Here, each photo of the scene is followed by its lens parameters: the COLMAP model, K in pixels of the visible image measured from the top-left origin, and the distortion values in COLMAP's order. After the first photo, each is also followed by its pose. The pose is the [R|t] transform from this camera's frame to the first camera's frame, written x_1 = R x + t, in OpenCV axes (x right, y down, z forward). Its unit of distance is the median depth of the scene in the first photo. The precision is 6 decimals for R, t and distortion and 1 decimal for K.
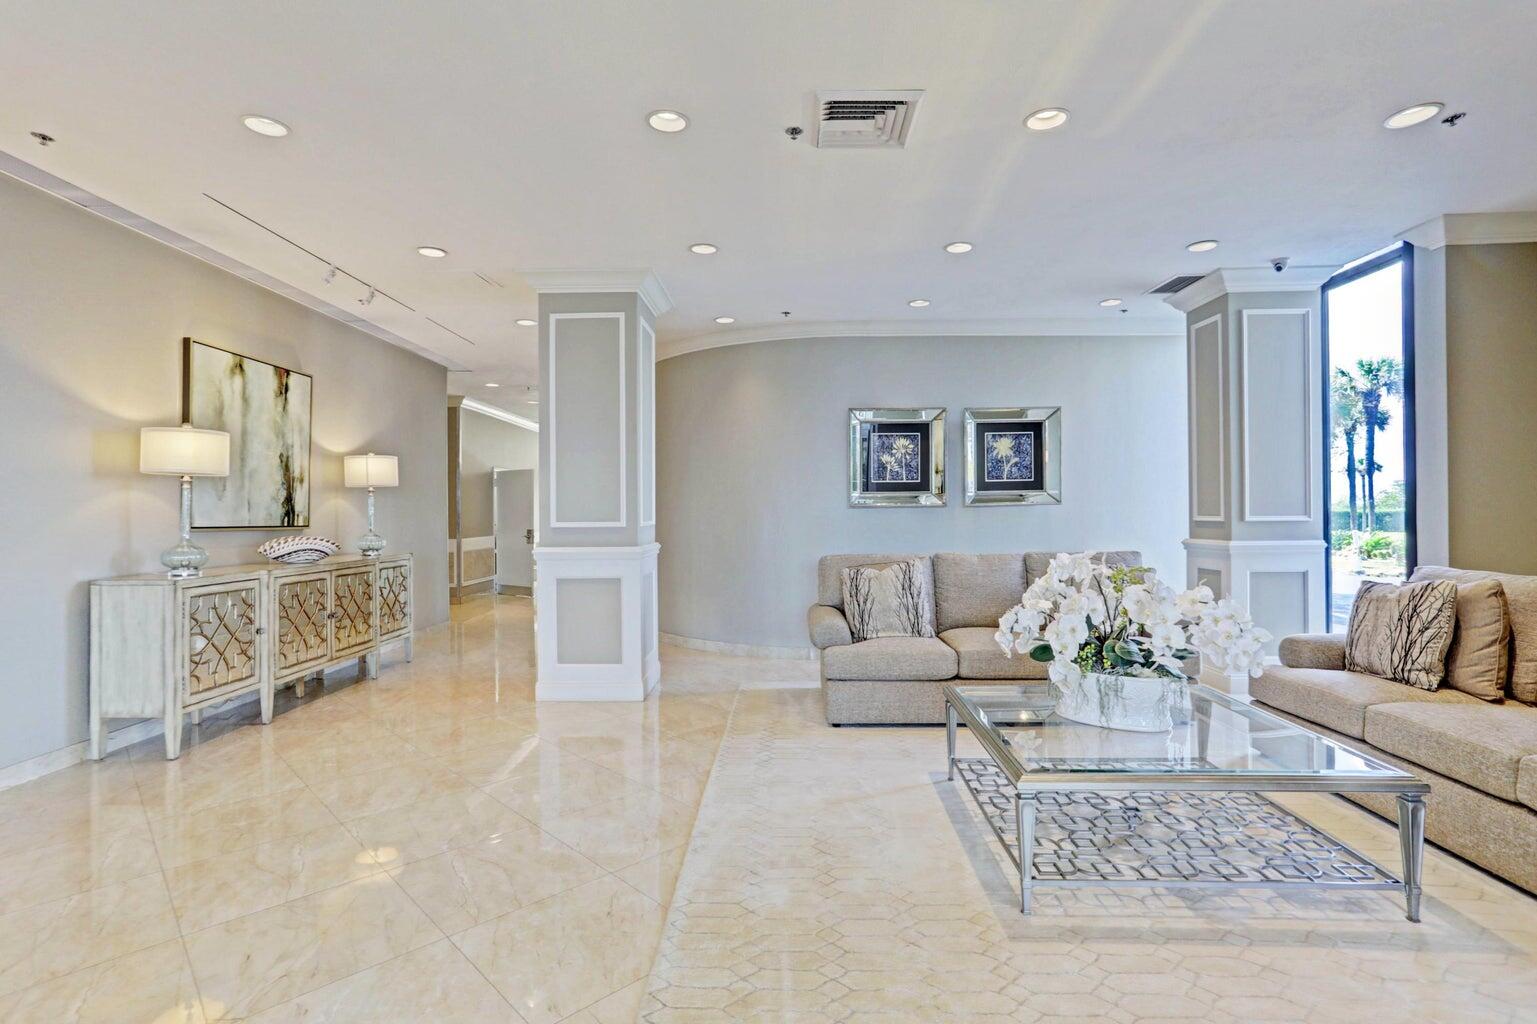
lens RADIAL K [[751.9, 0, 771.2], [0, 751.9, 514.4], [0, 0, 1]] dist [-0.014664, 0.001685]
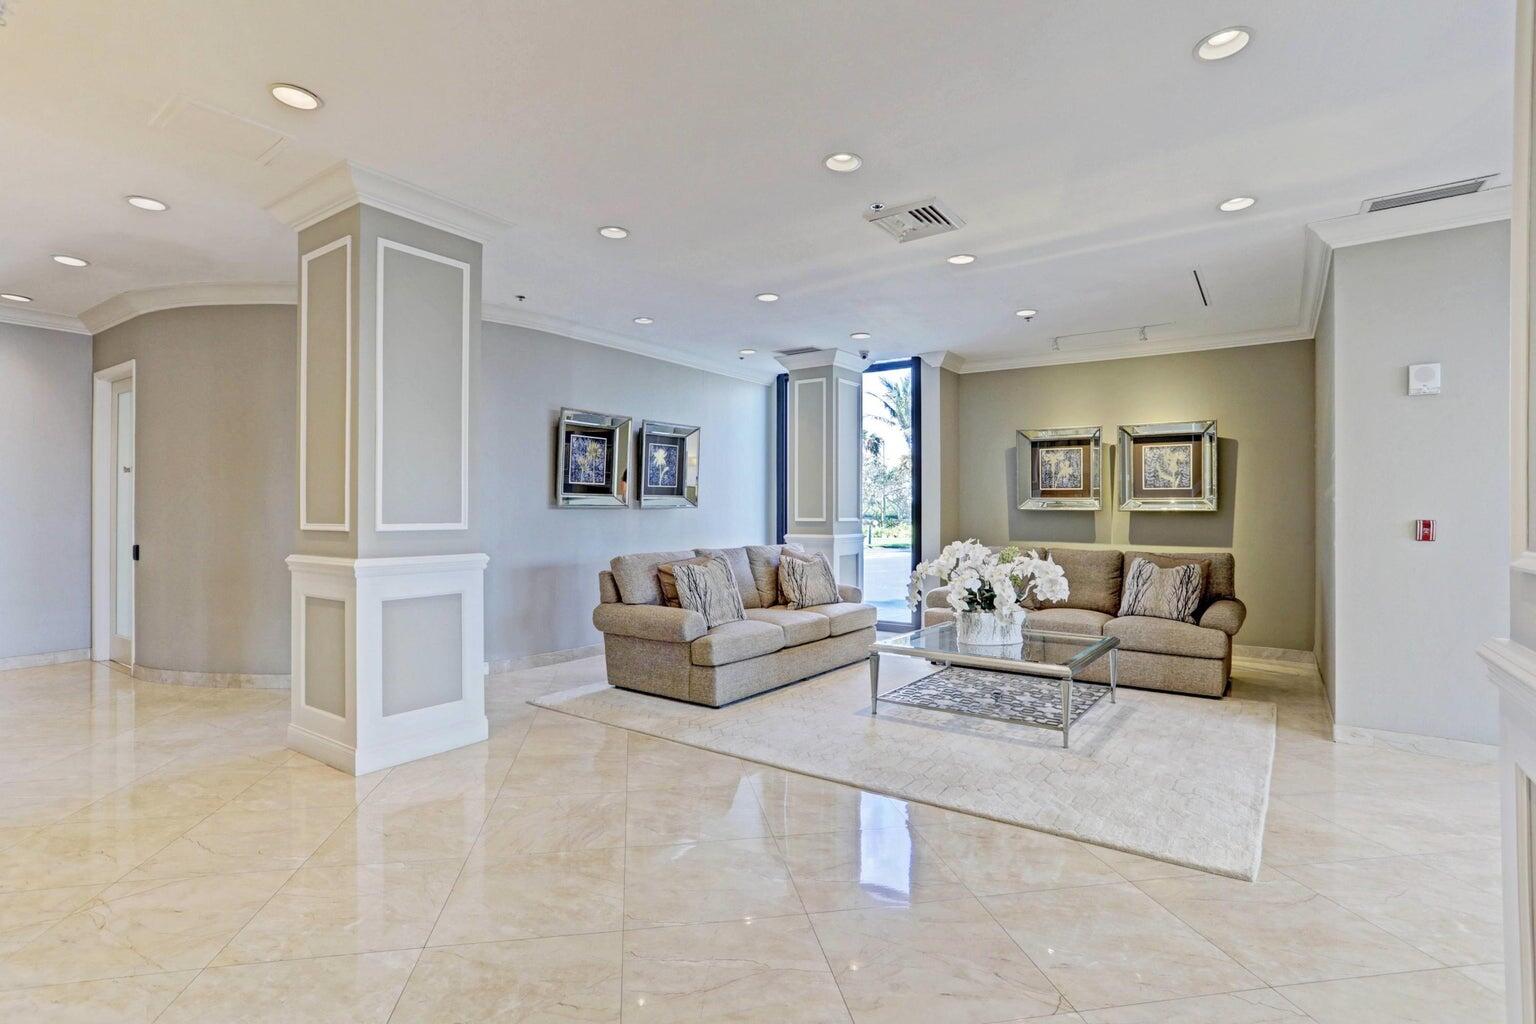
lens RADIAL K [[751.4, 0, 767.0], [0, 751.4, 509.3], [0, 0, 1]] dist [-0.014664, 0.001685]
pose [[0.565349, 0.011723, 0.824769, -0.569164], [-0.002134, 0.999916, -0.012749, 0.004023], [-0.824849, 0.005448, 0.565327, 0.235472]]
